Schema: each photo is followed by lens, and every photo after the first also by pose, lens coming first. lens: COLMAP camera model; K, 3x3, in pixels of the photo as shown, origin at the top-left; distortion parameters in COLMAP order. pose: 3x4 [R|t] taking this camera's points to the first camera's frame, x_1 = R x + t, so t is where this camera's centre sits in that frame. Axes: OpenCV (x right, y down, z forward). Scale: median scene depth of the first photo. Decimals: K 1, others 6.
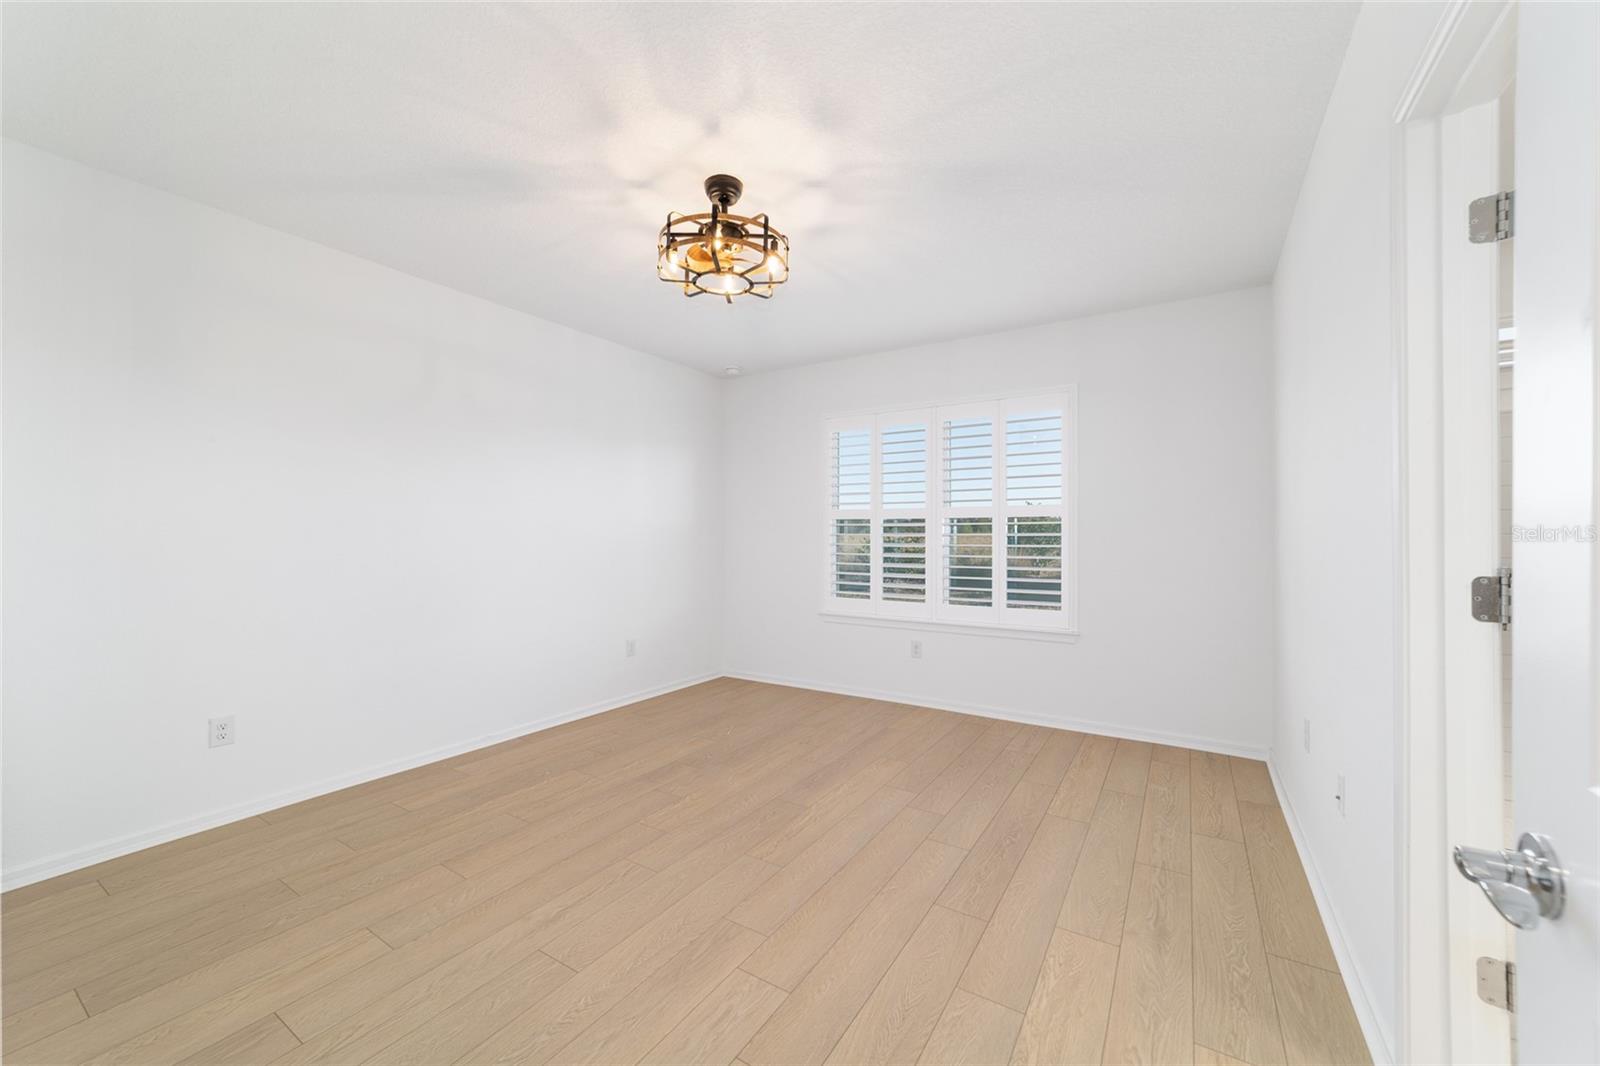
lens RADIAL K [[613.3, 0, 800.8], [0, 613.3, 527.4], [0, 0, 1]] dist [-0.018016, 0.009758]
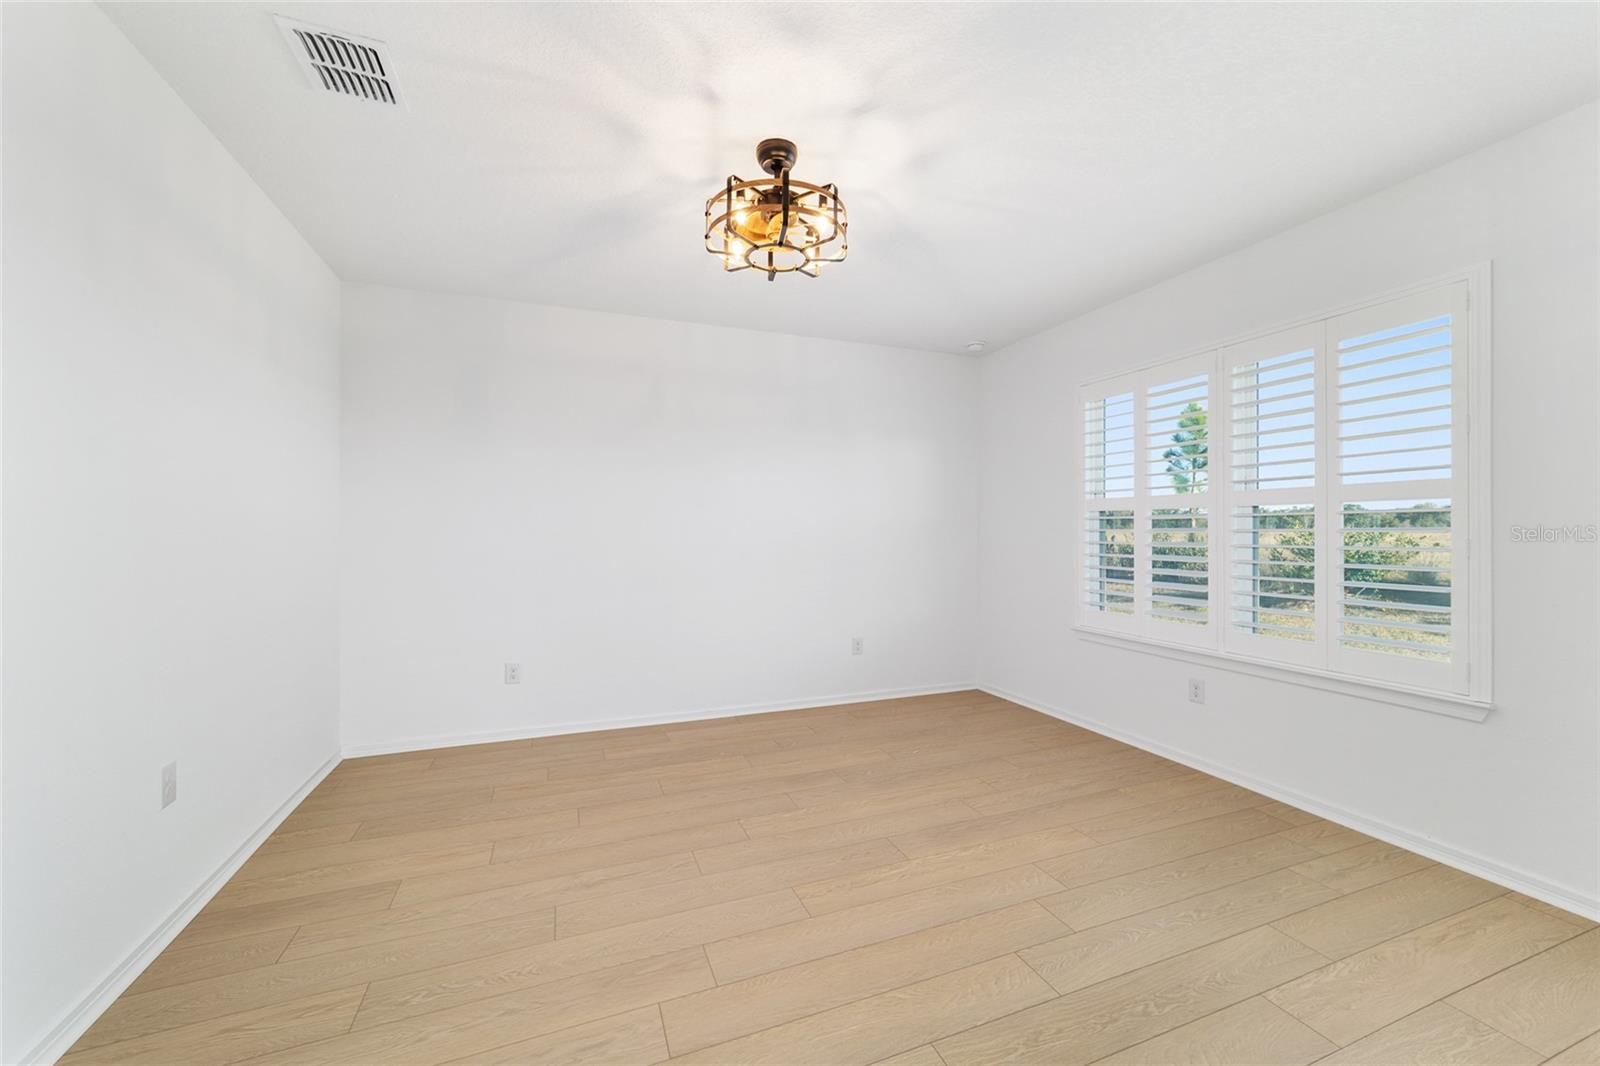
lens RADIAL K [[613.3, 0, 800.8], [0, 613.3, 527.4], [0, 0, 1]] dist [-0.018016, 0.009758]
pose [[0.803364, -0.006606, -0.595452, 0.355600], [0.011450, 0.999925, 0.004356, -0.000166], [0.595378, -0.010317, 0.803379, 0.224739]]
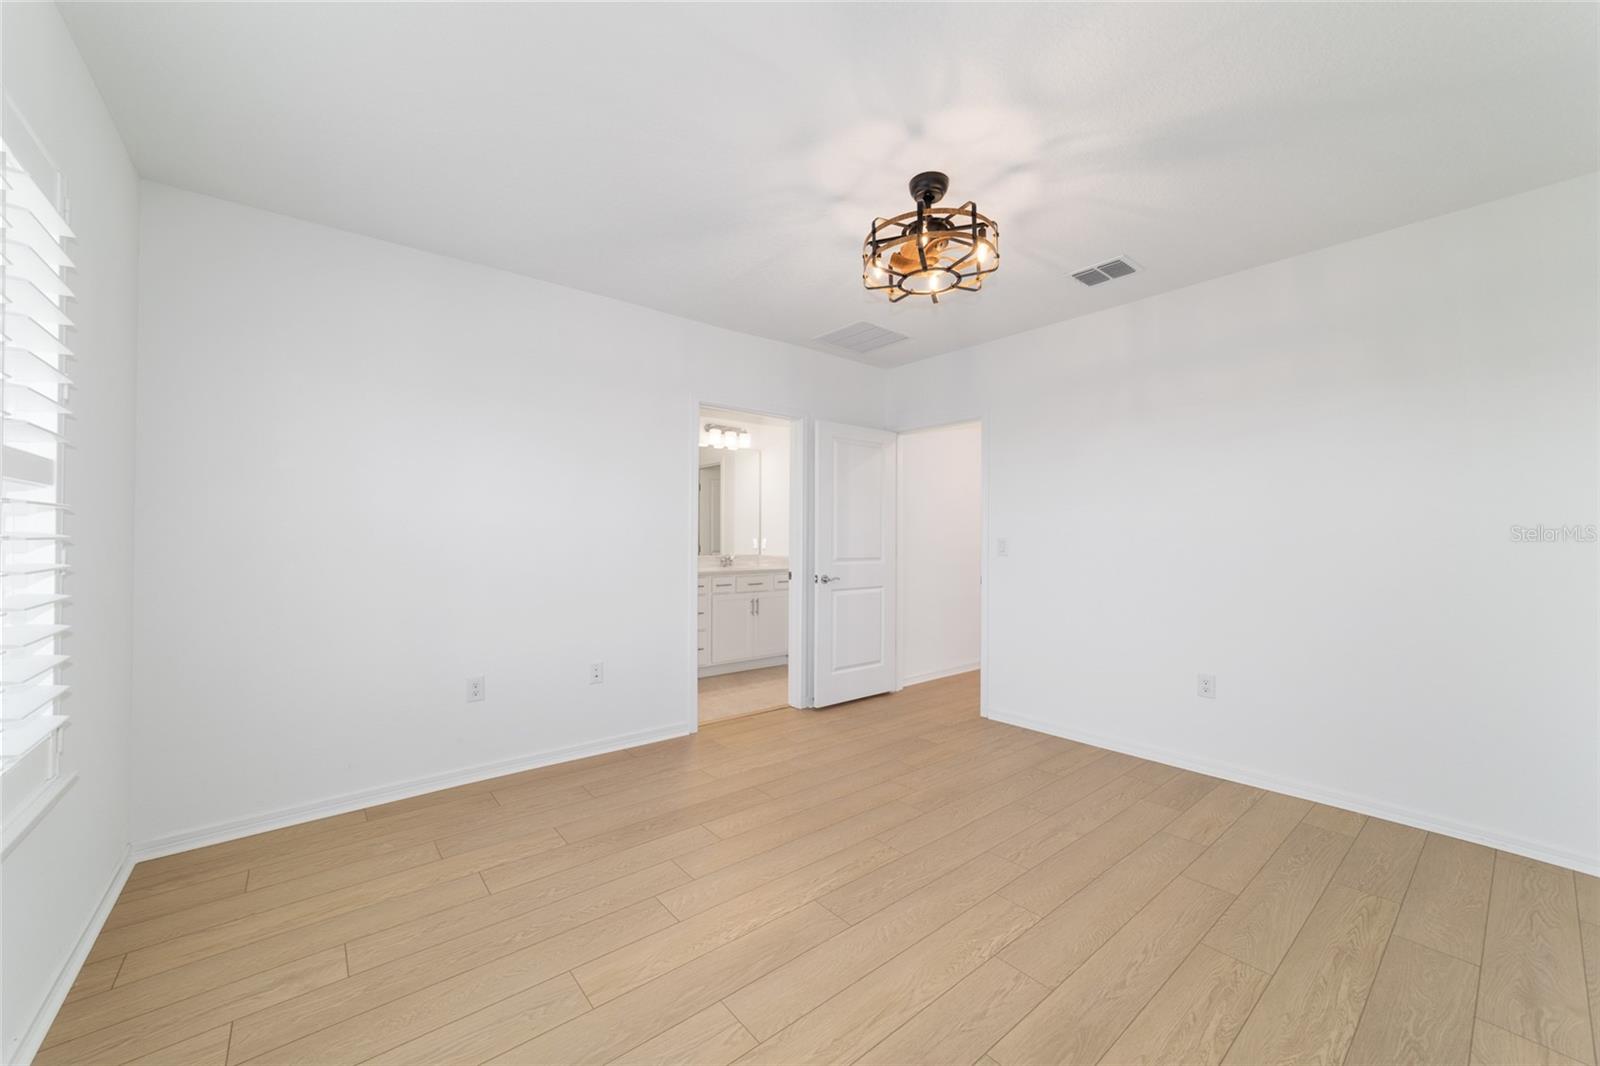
lens RADIAL K [[611.0, 0, 792.2], [0, 611.0, 529.0], [0, 0, 1]] dist [0.012413, 0.000062]
pose [[-0.945219, 0.001040, 0.326435, -0.192667], [-0.008559, 0.999572, -0.027967, 0.018288], [-0.326325, -0.029229, -0.944806, 1.583663]]
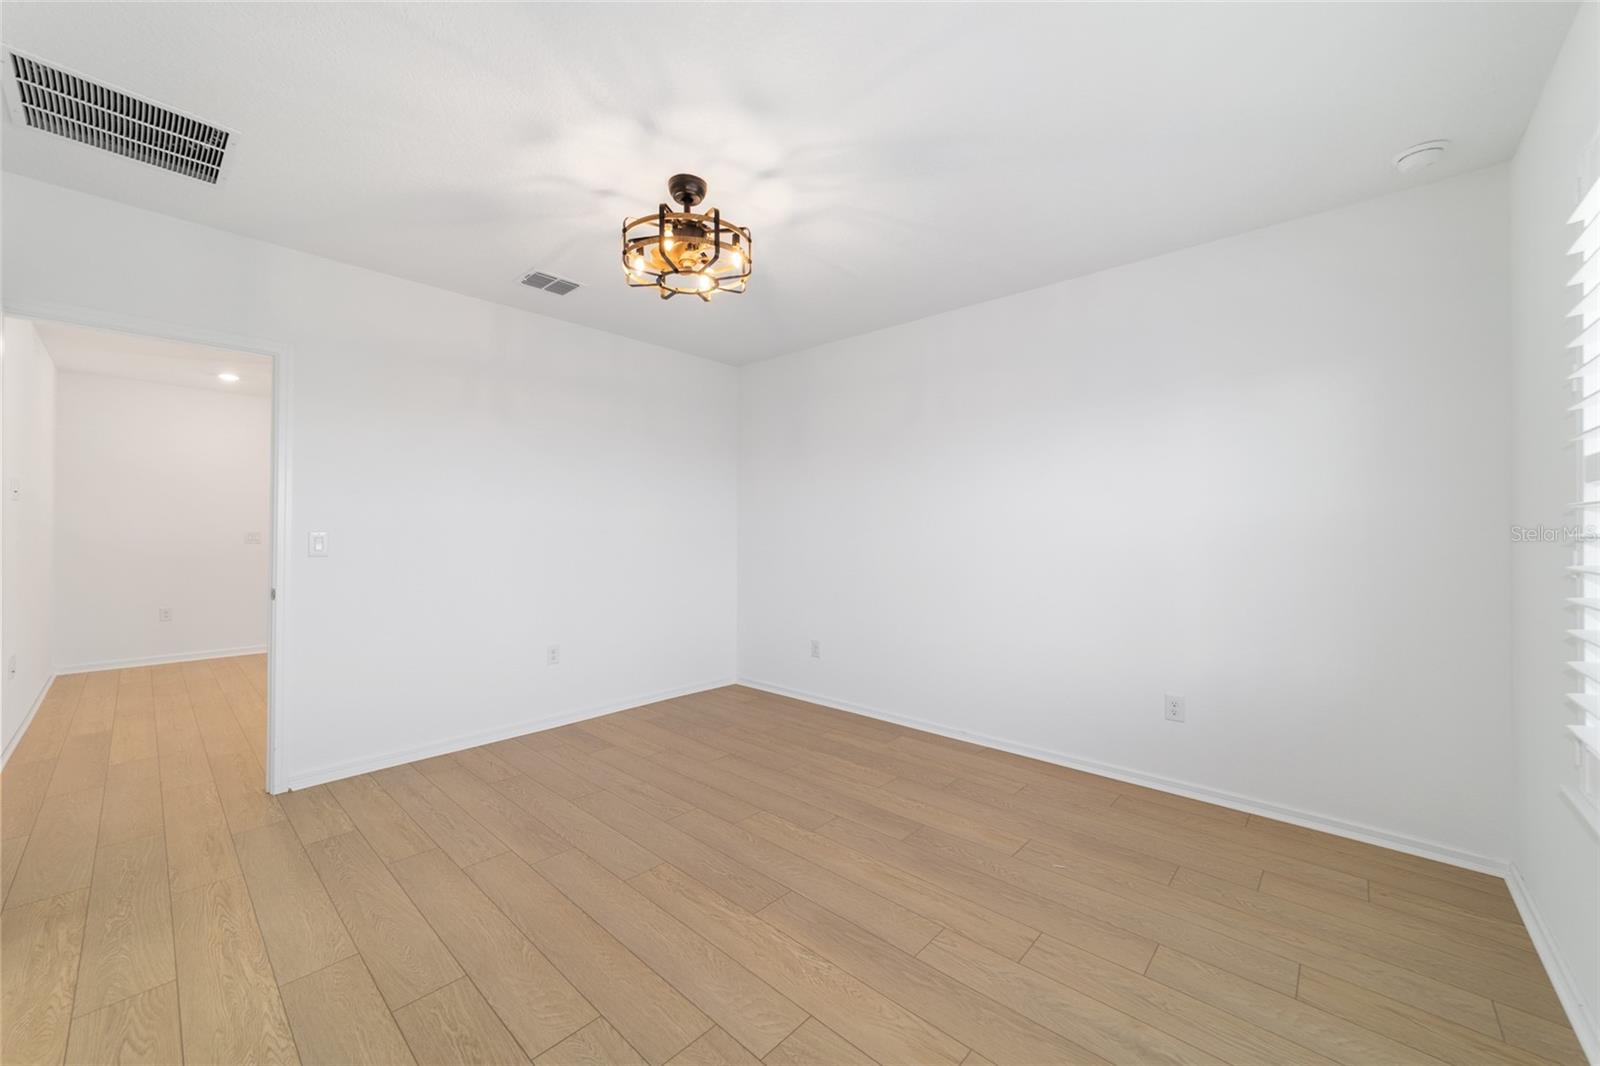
lens RADIAL K [[621.7, 0, 802.1], [0, 621.7, 517.8], [0, 0, 1]] dist [-0.001270, 0.000201]
pose [[-0.187149, -0.027411, -0.981949, 0.661210], [0.013065, 0.999453, -0.030389, 0.016730], [0.982245, -0.018517, -0.186689, 1.090823]]
